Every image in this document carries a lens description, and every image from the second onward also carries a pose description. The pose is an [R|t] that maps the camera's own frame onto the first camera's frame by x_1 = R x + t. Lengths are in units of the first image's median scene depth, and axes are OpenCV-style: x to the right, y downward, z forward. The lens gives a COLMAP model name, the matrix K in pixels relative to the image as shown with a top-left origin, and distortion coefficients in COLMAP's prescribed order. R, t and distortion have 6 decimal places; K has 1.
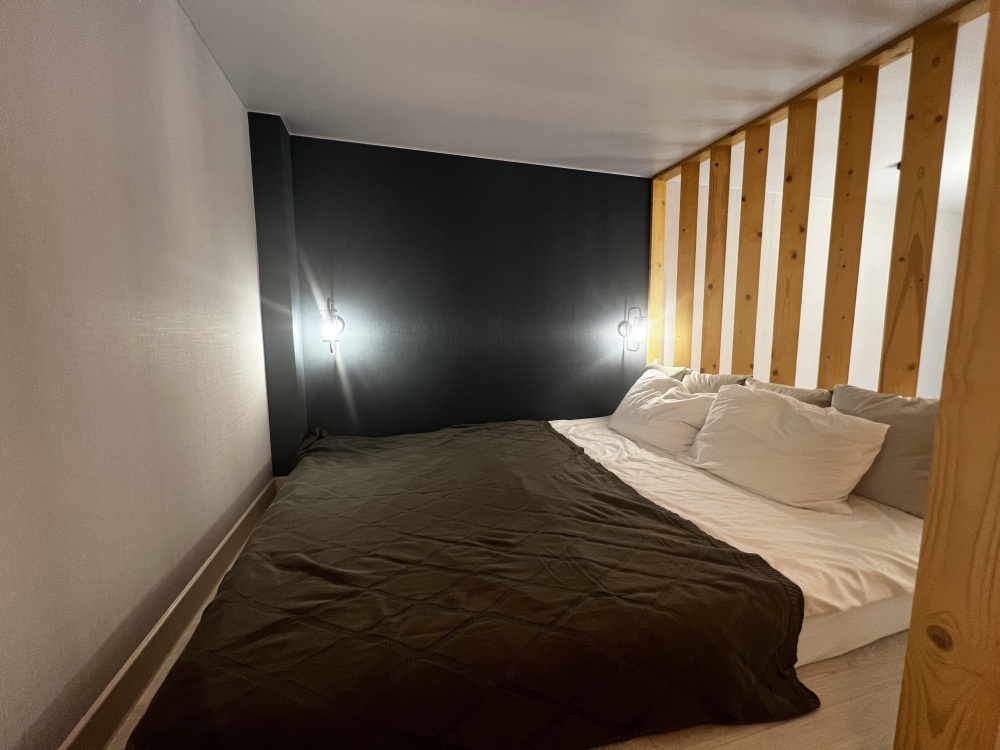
lens RADIAL K [[397.7, 0, 499.6], [0, 397.7, 373.7], [0, 0, 1]] dist [0.000951, 0.000574]
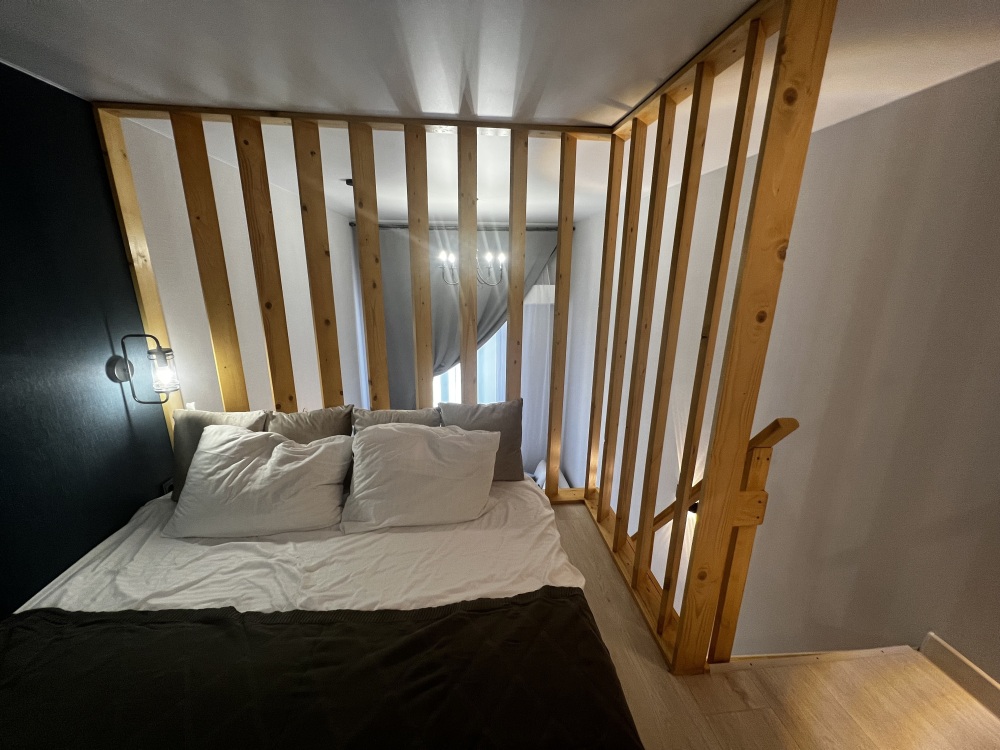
lens RADIAL K [[397.7, 0, 497.4], [0, 397.7, 376.7], [0, 0, 1]] dist [0.000951, 0.000574]
pose [[0.177929, -0.257820, 0.949669, -0.205157], [0.102270, 0.964687, 0.242736, -0.260005], [-0.978715, 0.053933, 0.198013, 0.459994]]
